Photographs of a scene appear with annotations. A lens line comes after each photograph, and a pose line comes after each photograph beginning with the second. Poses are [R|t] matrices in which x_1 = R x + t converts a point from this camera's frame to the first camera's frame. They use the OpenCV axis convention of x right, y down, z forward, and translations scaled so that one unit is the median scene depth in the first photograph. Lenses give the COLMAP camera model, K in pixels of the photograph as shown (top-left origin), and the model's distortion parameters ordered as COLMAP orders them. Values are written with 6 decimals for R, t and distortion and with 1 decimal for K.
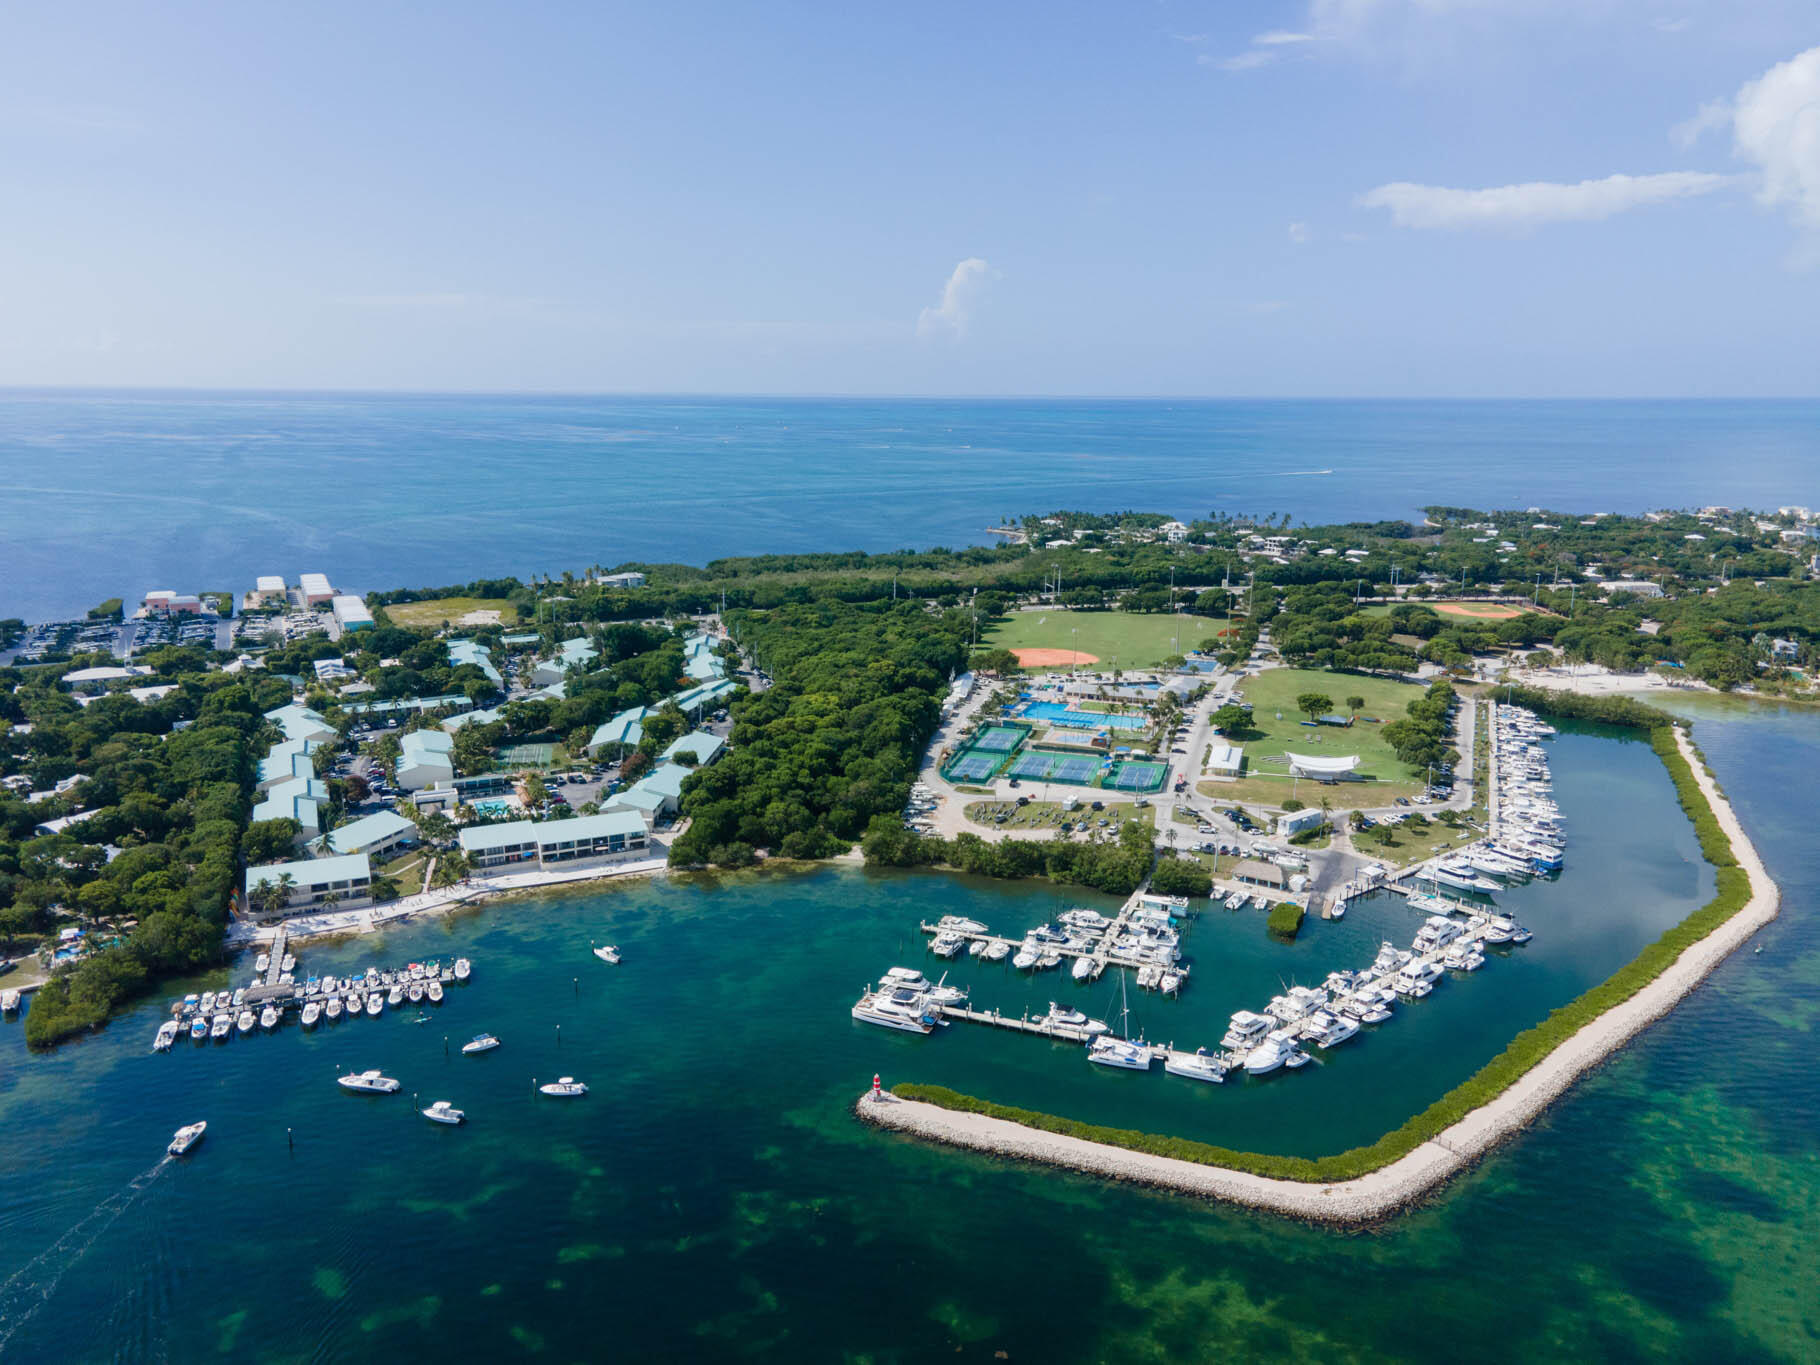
lens RADIAL K [[1333.3, 0, 908.4], [0, 1333.3, 686.4], [0, 0, 1]] dist [0.022959, 0.035071]
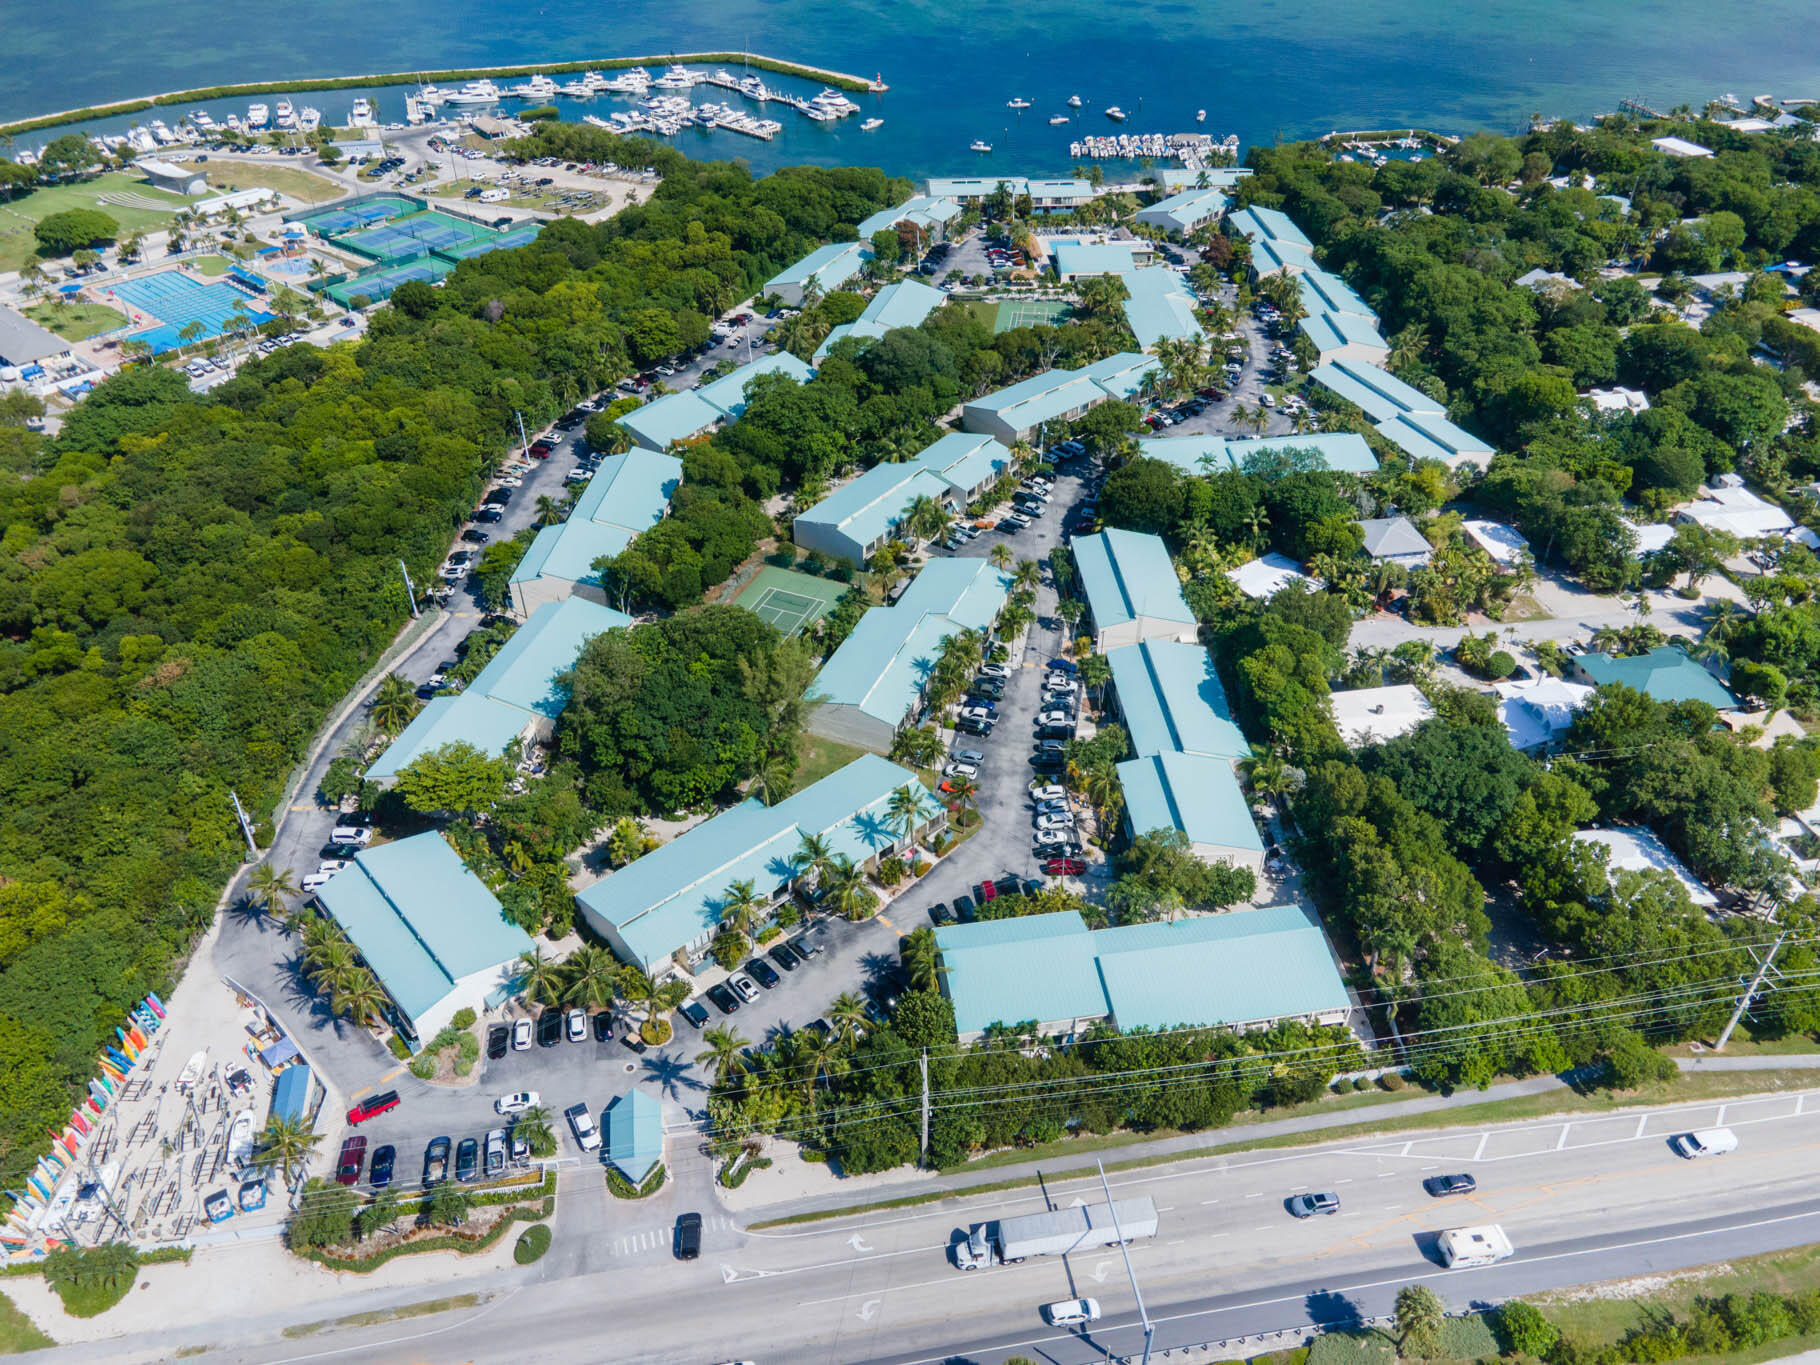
lens RADIAL K [[1333.3, 0, 924.2], [0, 1333.3, 680.7], [0, 0, 1]] dist [0.022959, 0.035071]
pose [[-0.939487, -0.217875, 0.264377, -0.579954], [0.061761, 0.651353, 0.756257, -0.461563], [-0.336972, 0.726822, -0.598482, 1.985898]]
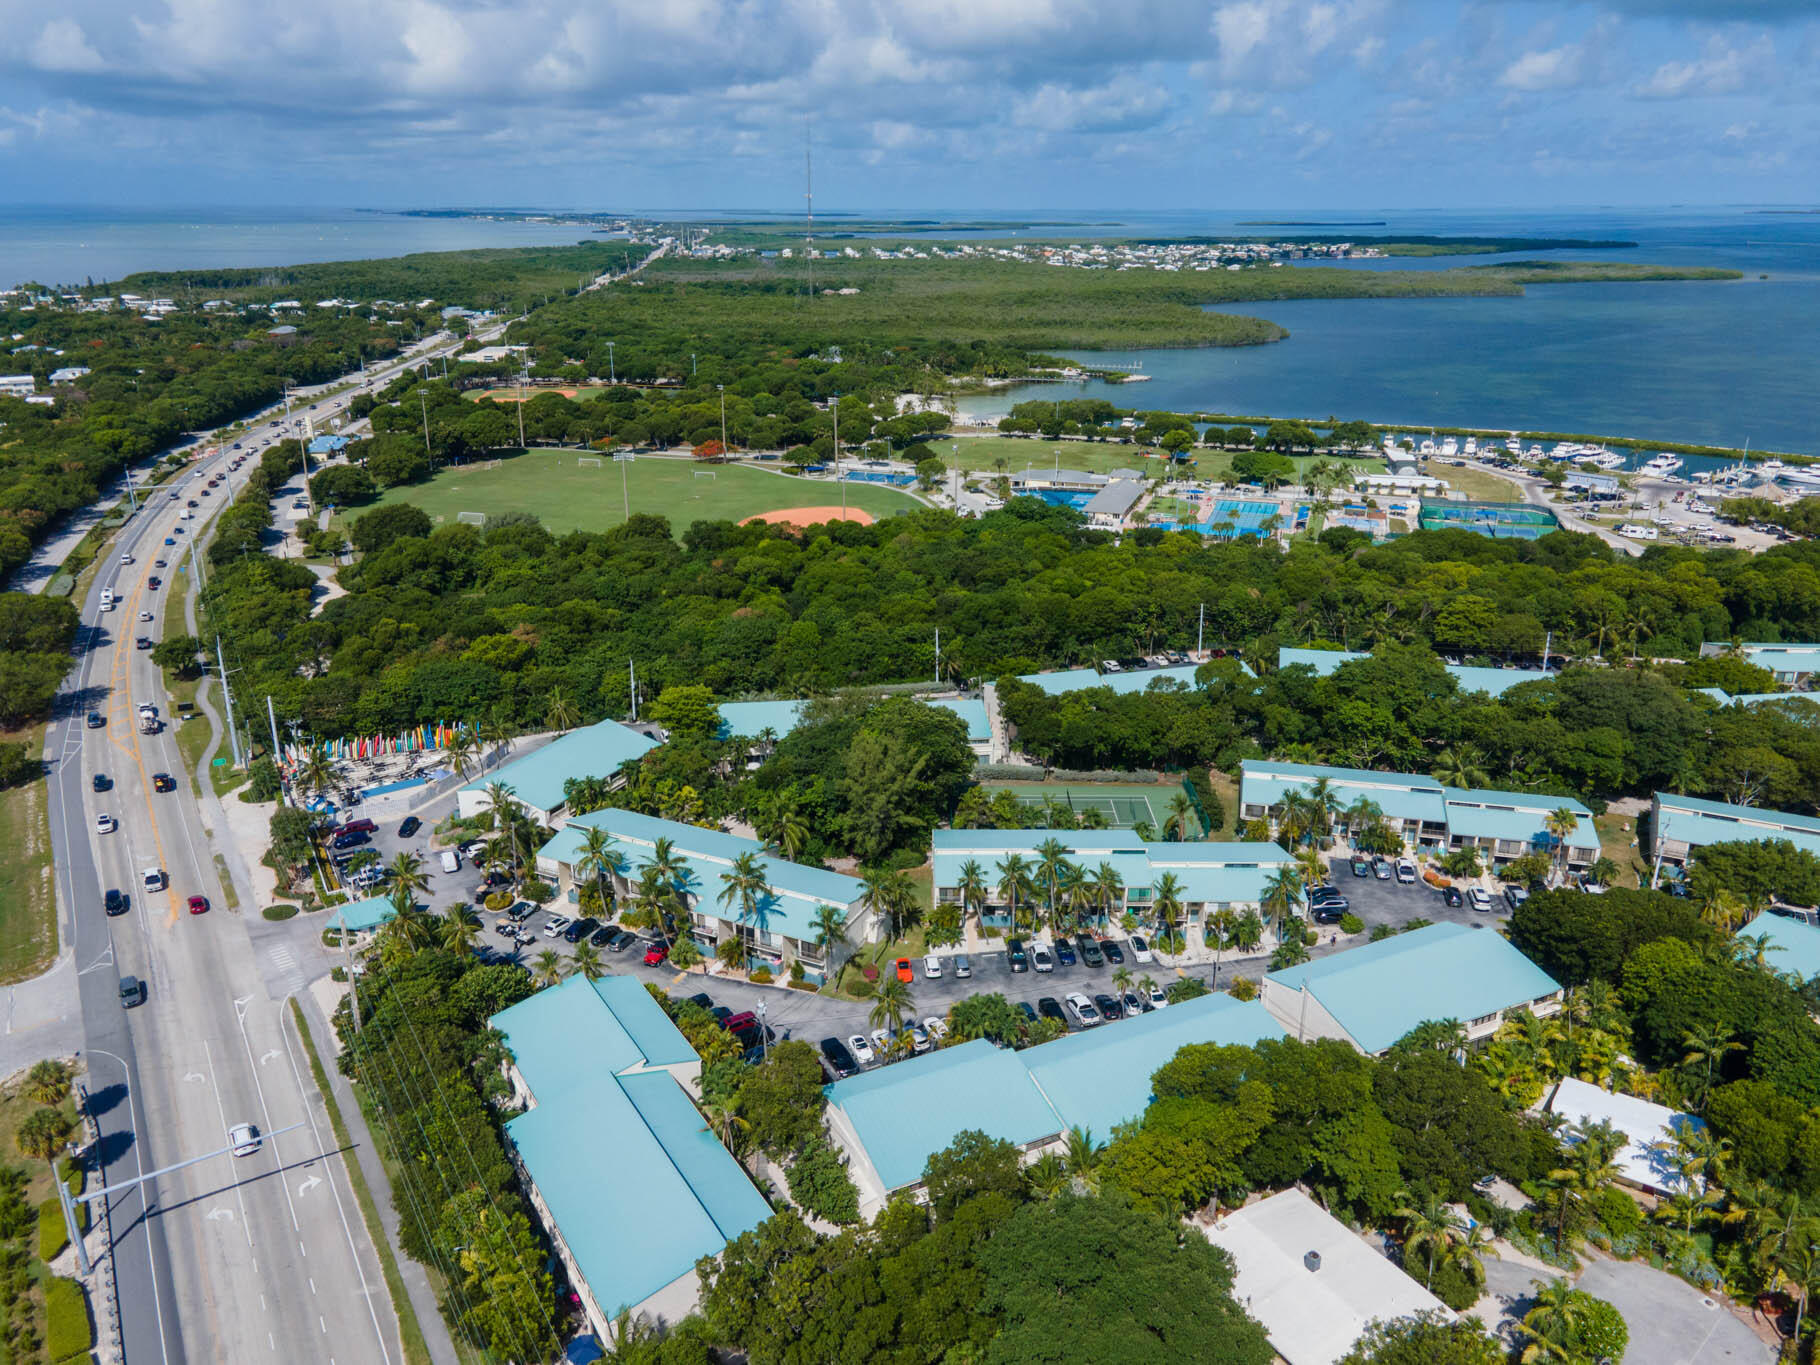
lens RADIAL K [[1333.3, 0, 905.1], [0, 1333.3, 675.1], [0, 0, 1]] dist [0.022959, 0.035071]
pose [[-0.035315, -0.344000, 0.938305, -0.833235], [0.223920, 0.912296, 0.342892, -0.277520], [-0.973968, 0.222214, 0.044811, 1.663818]]
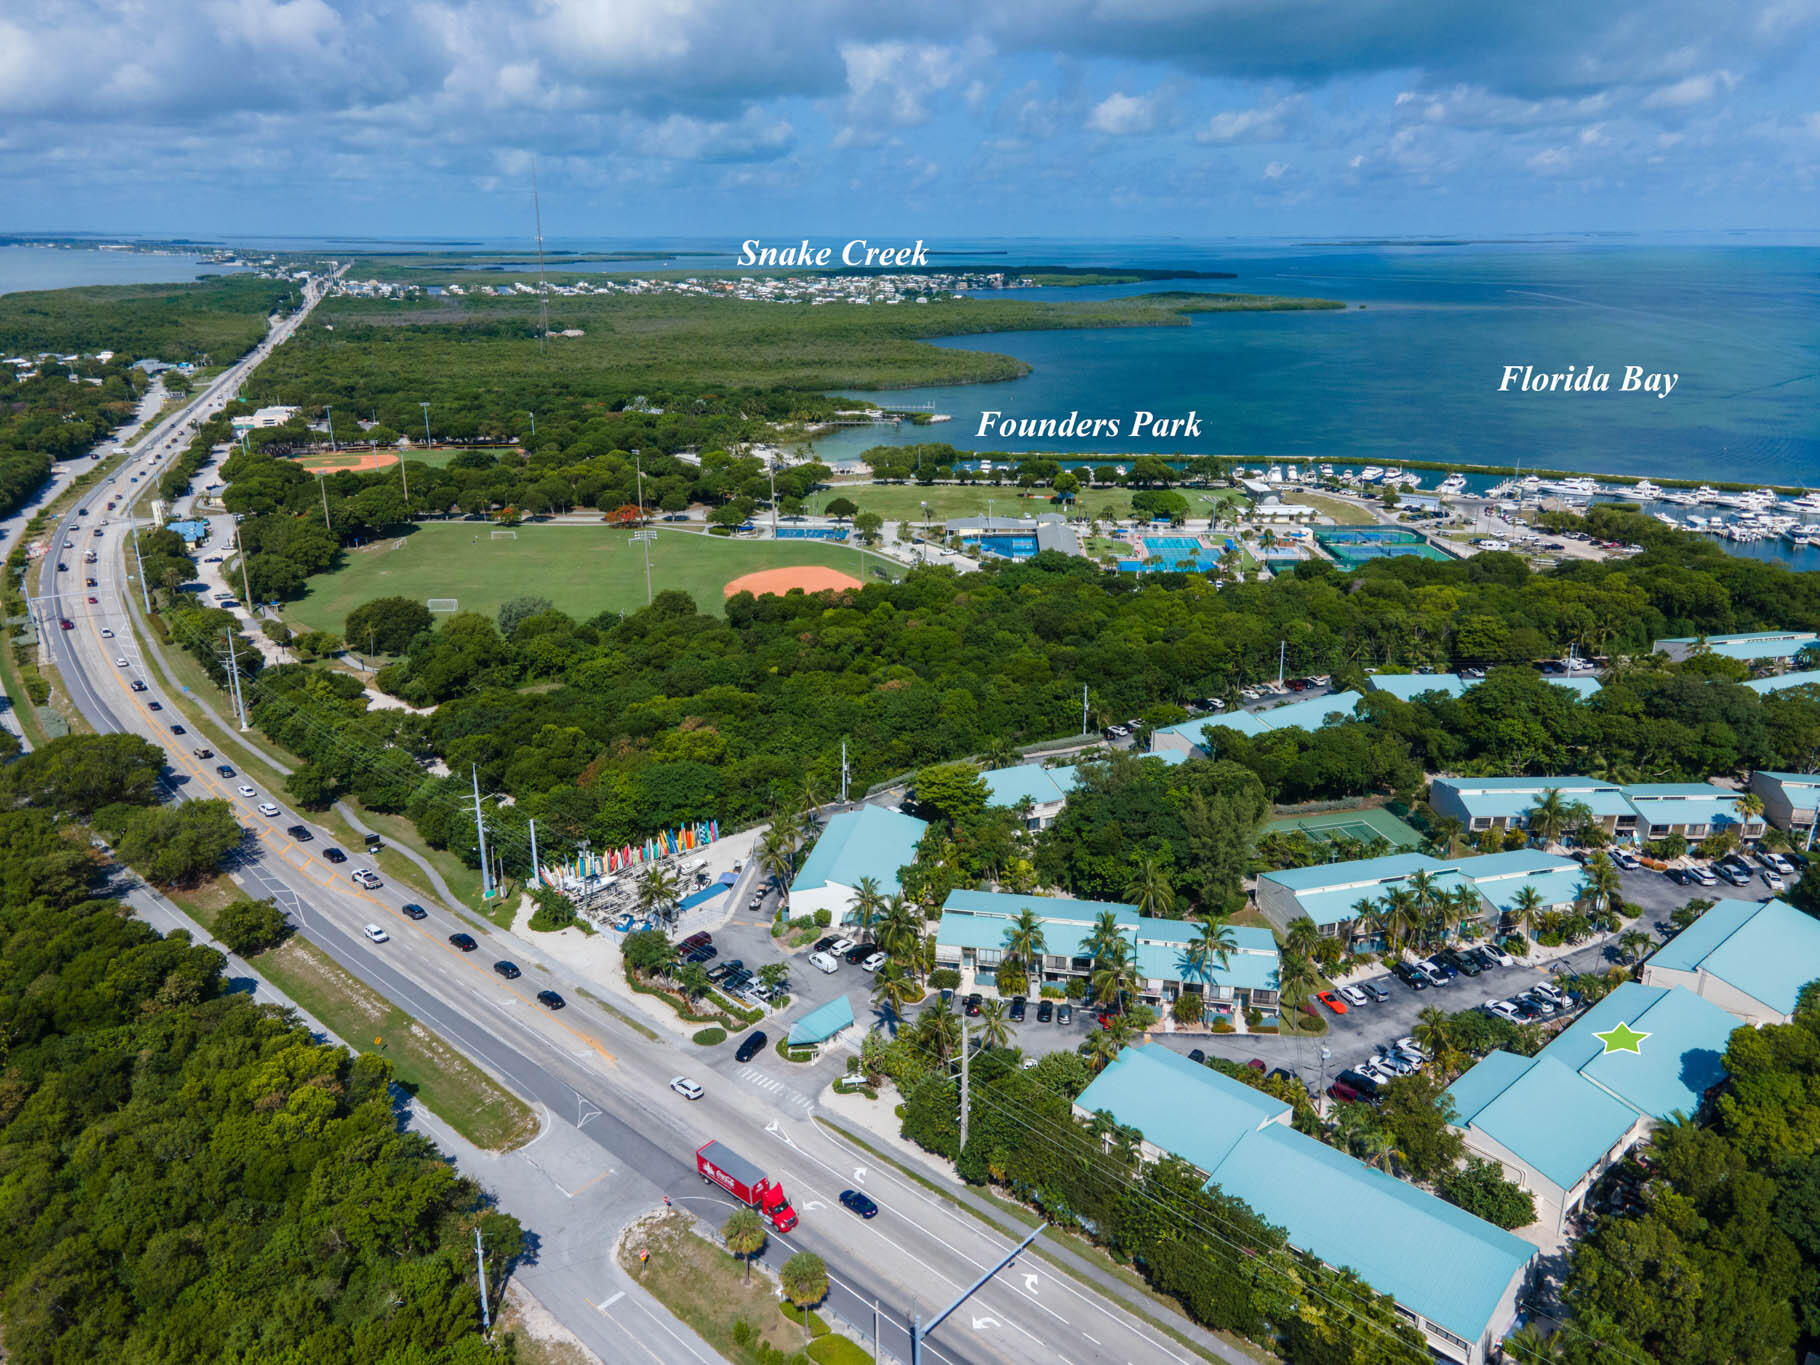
lens RADIAL K [[1333.3, 0, 911.1], [0, 1333.3, 679.2], [0, 0, 1]] dist [0.022959, 0.035071]
pose [[-0.301866, -0.314854, 0.899858, -0.813161], [0.211788, 0.898157, 0.385305, -0.364389], [-0.929528, 0.306889, -0.204441, 1.906106]]
